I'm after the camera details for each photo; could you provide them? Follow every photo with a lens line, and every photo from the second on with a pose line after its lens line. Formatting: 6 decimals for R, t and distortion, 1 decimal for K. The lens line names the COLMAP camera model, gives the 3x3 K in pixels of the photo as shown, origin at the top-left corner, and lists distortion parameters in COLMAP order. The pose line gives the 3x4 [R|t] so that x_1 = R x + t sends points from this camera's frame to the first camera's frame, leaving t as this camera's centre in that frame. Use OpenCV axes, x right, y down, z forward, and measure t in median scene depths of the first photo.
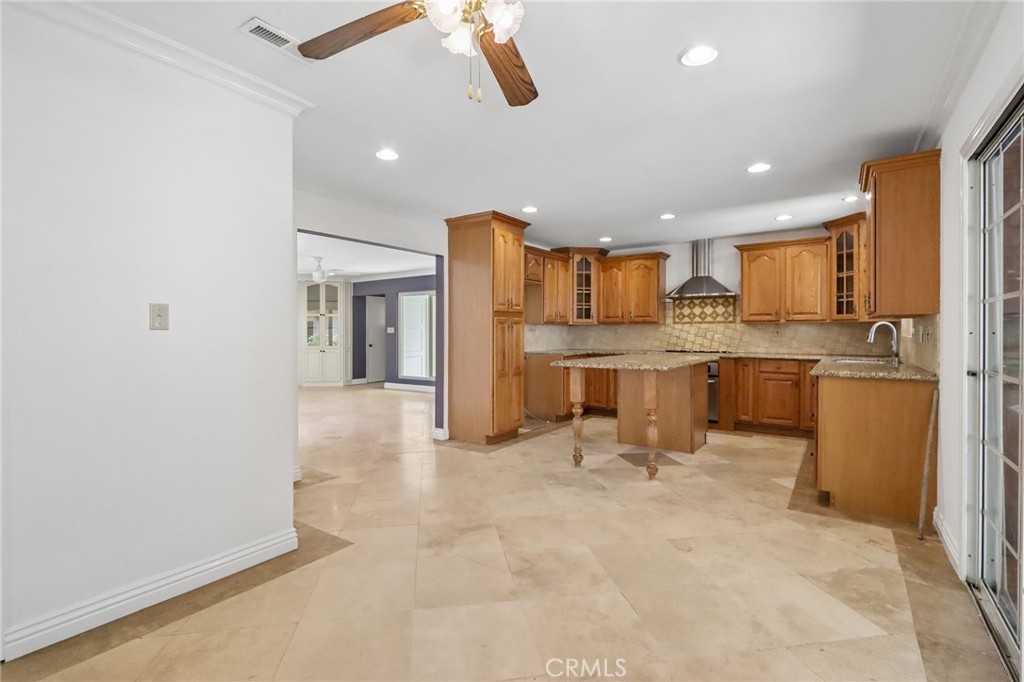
lens RADIAL K [[469.1, 0, 510.5], [0, 469.1, 337.3], [0, 0, 1]] dist [-0.001847, -0.000587]
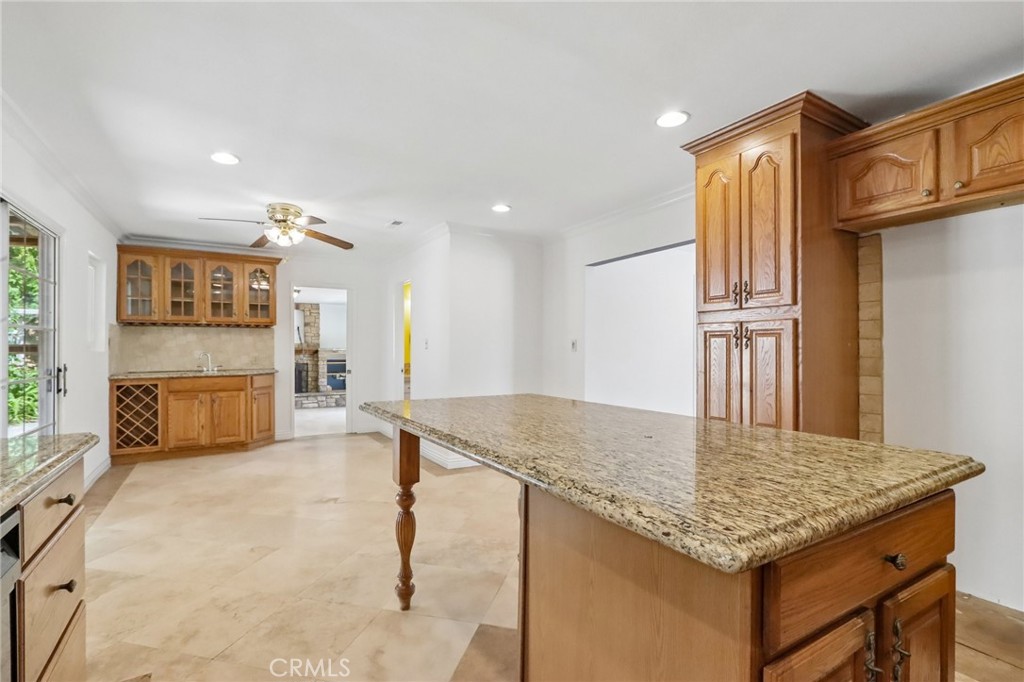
lens RADIAL K [[469.4, 0, 504.2], [0, 469.4, 344.9], [0, 0, 1]] dist [-0.001483, -0.000455]
pose [[-0.402584, -0.010494, -0.915323, 0.517644], [-0.006170, 0.999943, -0.008750, -0.007016], [0.915362, 0.002125, -0.402625, 0.889820]]
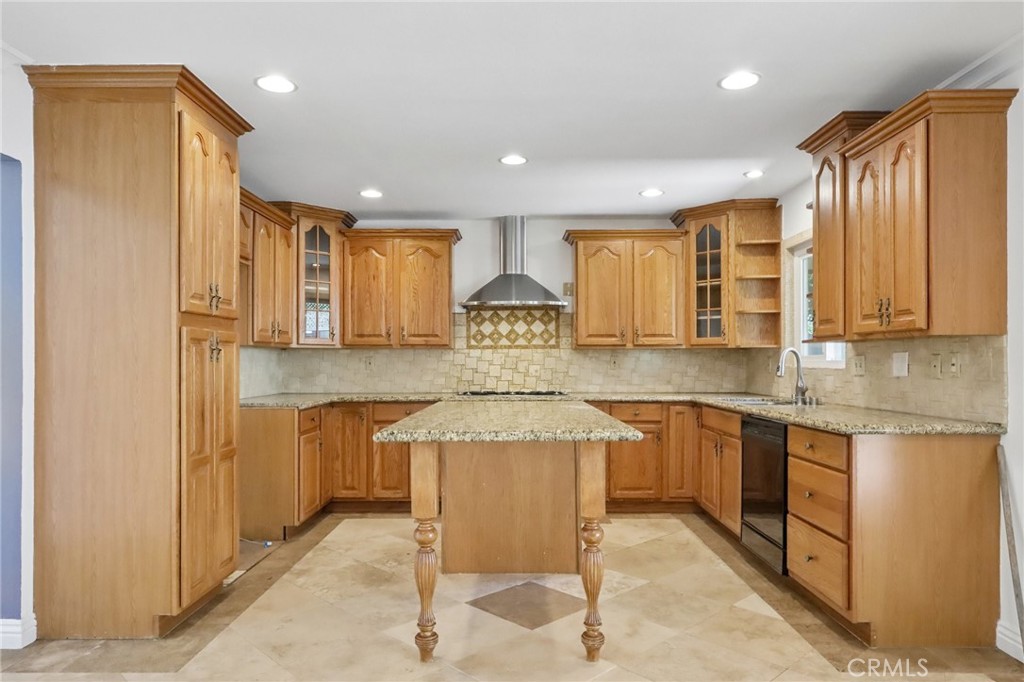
lens RADIAL K [[643.3, 0, 509.7], [0, 643.3, 363.0], [0, 0, 1]] dist [-0.002219, 0.001335]
pose [[0.824675, -0.001382, 0.565606, -0.102467], [0.006771, 0.999949, -0.007428, -0.003627], [-0.565567, 0.009955, 0.824642, 0.322675]]
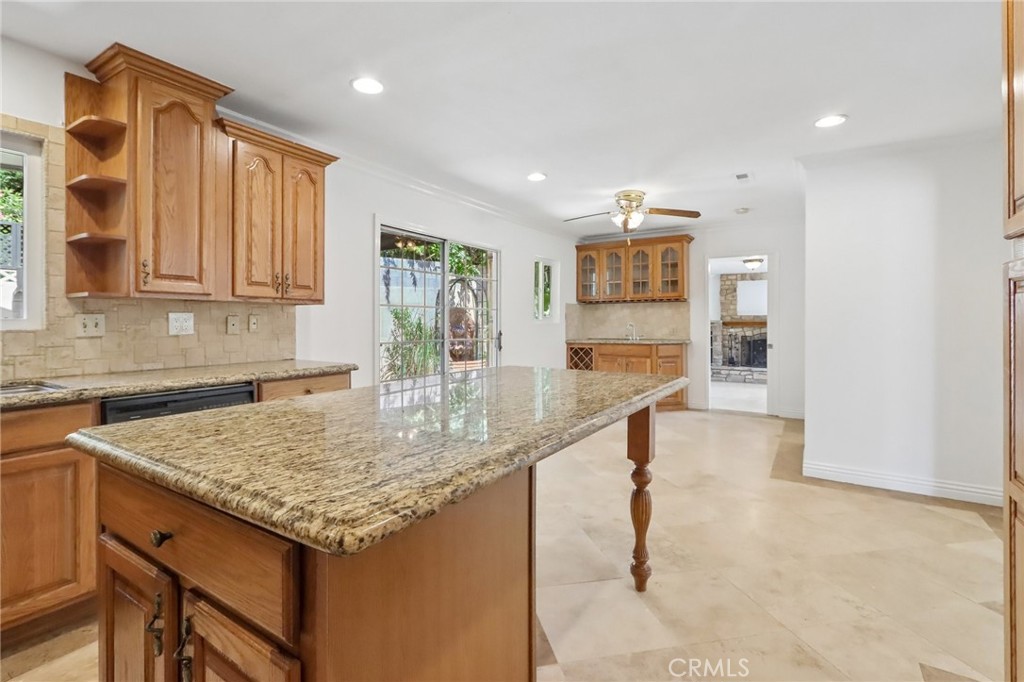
lens RADIAL K [[472.2, 0, 508.0], [0, 472.2, 320.0], [0, 0, 1]] dist [0.001530, 0.000096]
pose [[-0.999073, -0.000839, -0.043043, 0.225396], [-0.000960, 0.999996, 0.002779, -0.009153], [0.043041, 0.002817, -0.999069, 1.096747]]
